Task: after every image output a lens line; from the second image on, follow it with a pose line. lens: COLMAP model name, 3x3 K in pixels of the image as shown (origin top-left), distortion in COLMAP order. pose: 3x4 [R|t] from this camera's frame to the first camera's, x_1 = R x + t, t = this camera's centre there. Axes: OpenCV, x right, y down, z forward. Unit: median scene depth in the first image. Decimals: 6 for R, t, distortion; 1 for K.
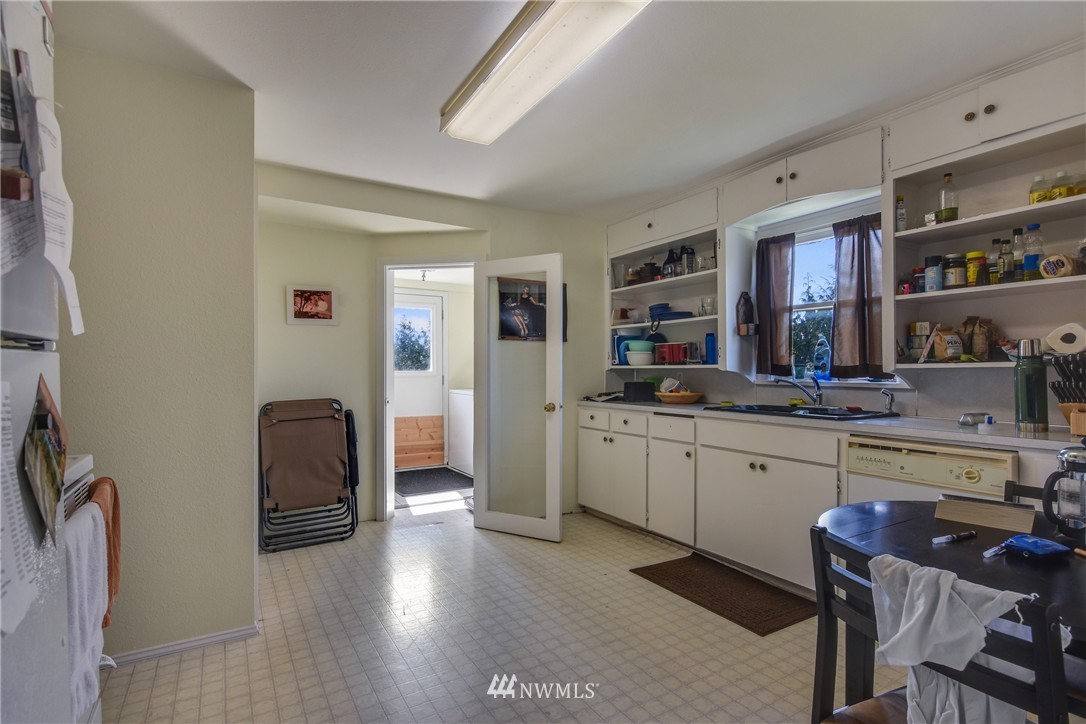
lens RADIAL K [[540.8, 0, 541.7], [0, 540.8, 365.6], [0, 0, 1]] dist [-0.004780, -0.000466]
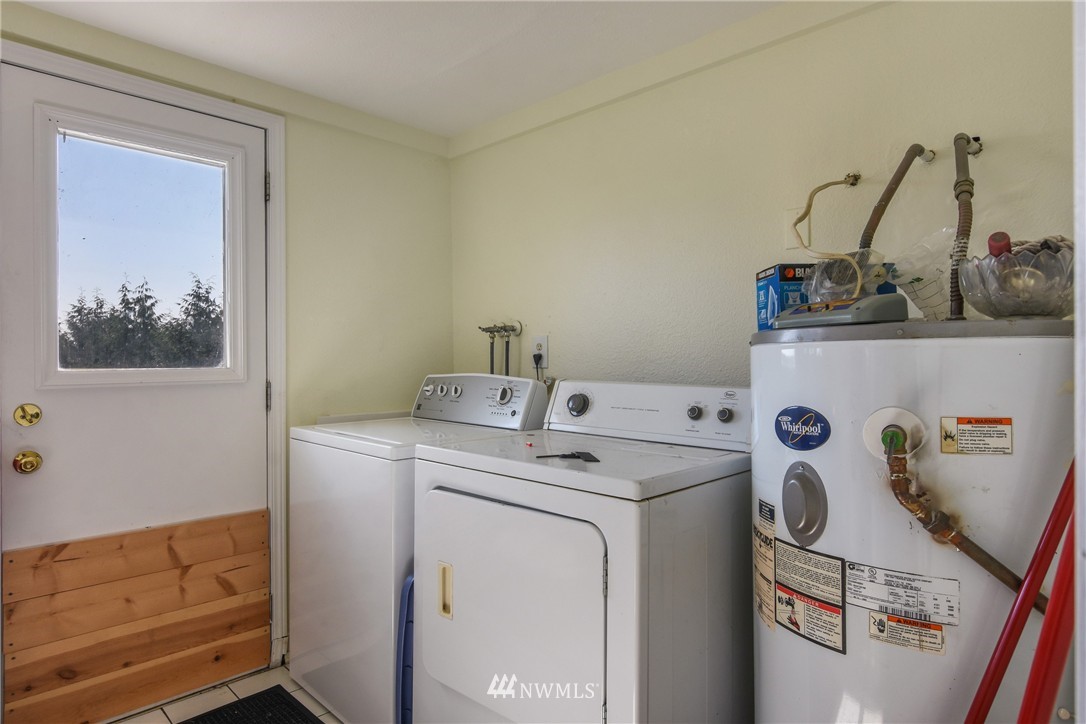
lens RADIAL K [[606.0, 0, 541.2], [0, 606.0, 361.8], [0, 0, 1]] dist [-0.005065, -0.000817]
pose [[0.967358, 0.004008, 0.253383, -0.118886], [-0.006146, 0.999952, 0.007648, 0.003079], [-0.253340, -0.008955, 0.967336, 0.624097]]
